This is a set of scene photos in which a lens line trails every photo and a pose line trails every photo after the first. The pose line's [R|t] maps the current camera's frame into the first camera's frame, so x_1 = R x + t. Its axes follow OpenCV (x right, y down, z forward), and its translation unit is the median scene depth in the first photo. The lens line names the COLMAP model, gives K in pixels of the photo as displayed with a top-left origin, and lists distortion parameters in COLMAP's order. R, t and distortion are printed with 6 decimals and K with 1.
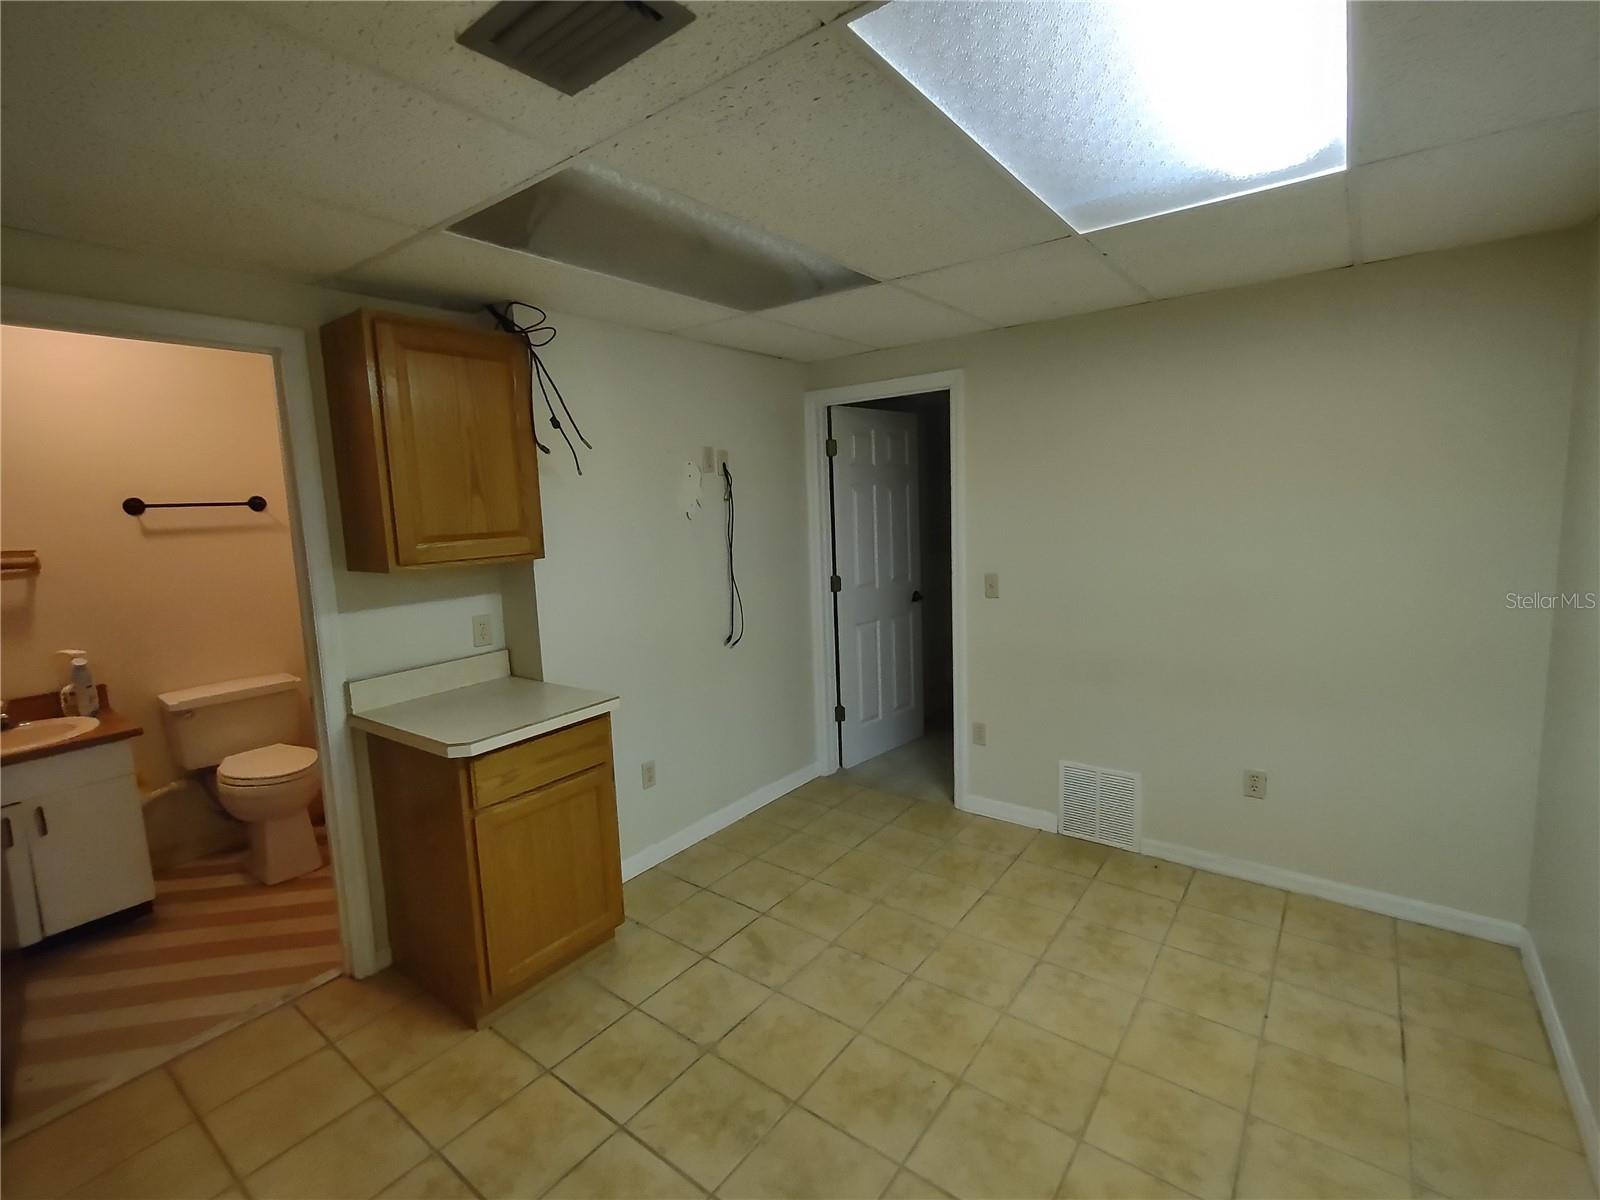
lens RADIAL K [[727.7, 0, 801.6], [0, 727.7, 594.0], [0, 0, 1]] dist [-0.002161, 0.000291]
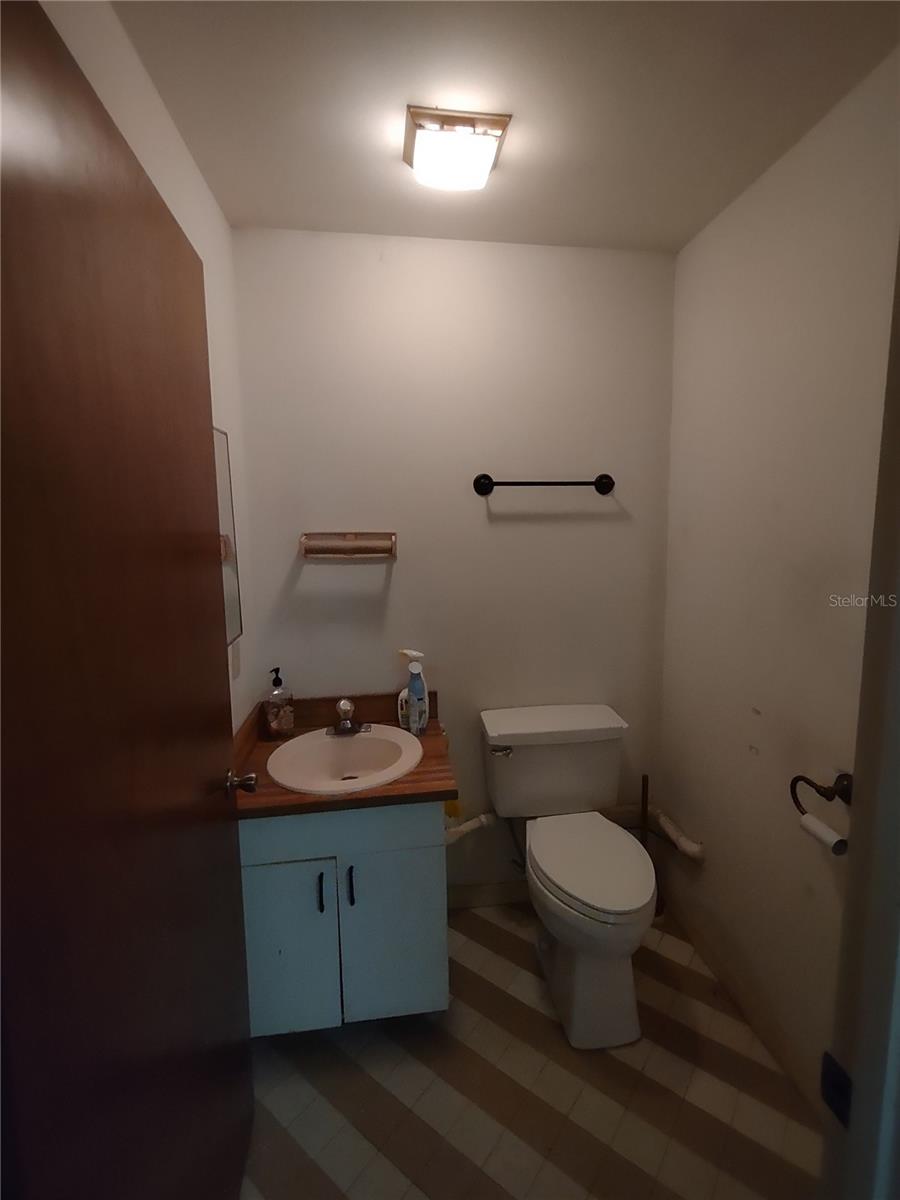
lens RADIAL K [[545.8, 0, 454.0], [0, 545.8, 597.9], [0, 0, 1]] dist [-0.002161, 0.000291]
pose [[0.696623, 0.125576, -0.706362, -0.517663], [-0.102514, 0.991882, 0.075235, -0.038255], [0.710076, 0.020002, 0.703841, 0.574323]]
